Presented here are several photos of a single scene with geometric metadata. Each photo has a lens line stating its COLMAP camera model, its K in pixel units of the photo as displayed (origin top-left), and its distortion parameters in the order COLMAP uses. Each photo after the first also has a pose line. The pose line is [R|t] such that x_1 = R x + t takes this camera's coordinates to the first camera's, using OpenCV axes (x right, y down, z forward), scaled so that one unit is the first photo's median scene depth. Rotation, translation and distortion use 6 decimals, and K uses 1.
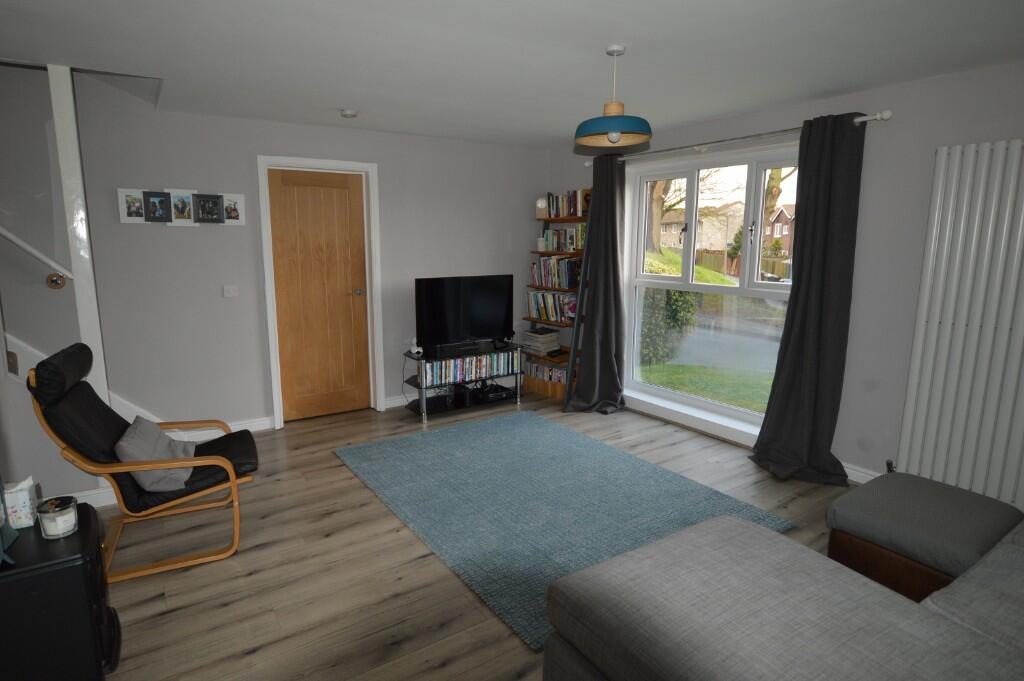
lens RADIAL K [[575.9, 0, 510.9], [0, 575.9, 342.3], [0, 0, 1]] dist [-0.002929, -0.000738]
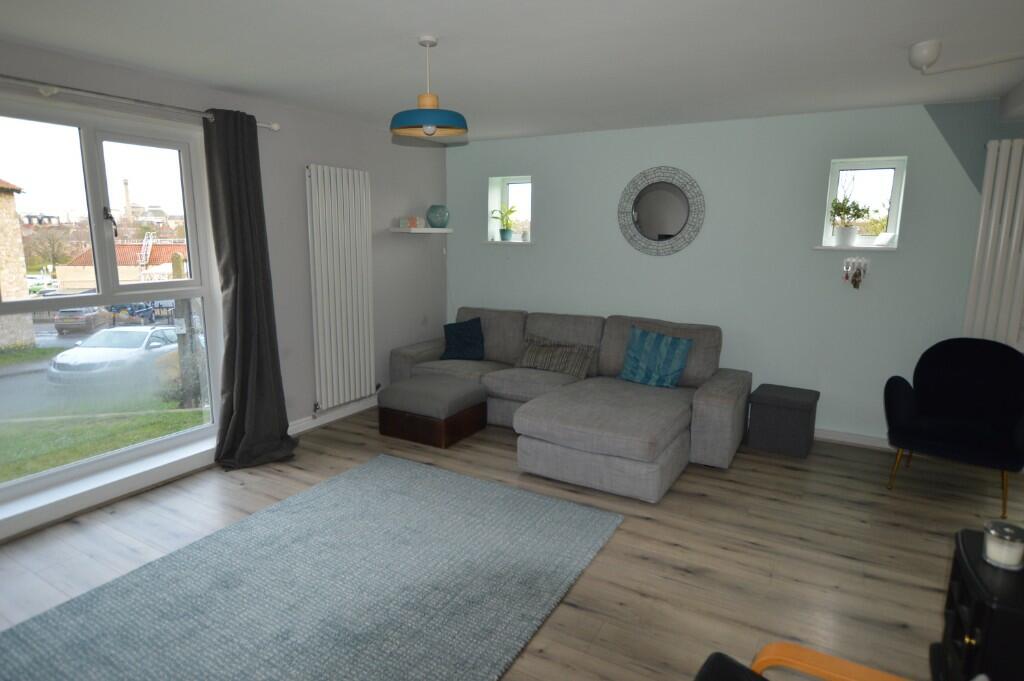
lens RADIAL K [[575.9, 0, 512.1], [0, 575.9, 335.3], [0, 0, 1]] dist [-0.002929, -0.000738]
pose [[-0.442201, -0.162341, 0.882102, -0.619187], [0.151316, 0.955883, 0.251775, -0.185677], [-0.884060, 0.244811, -0.398127, 1.022136]]
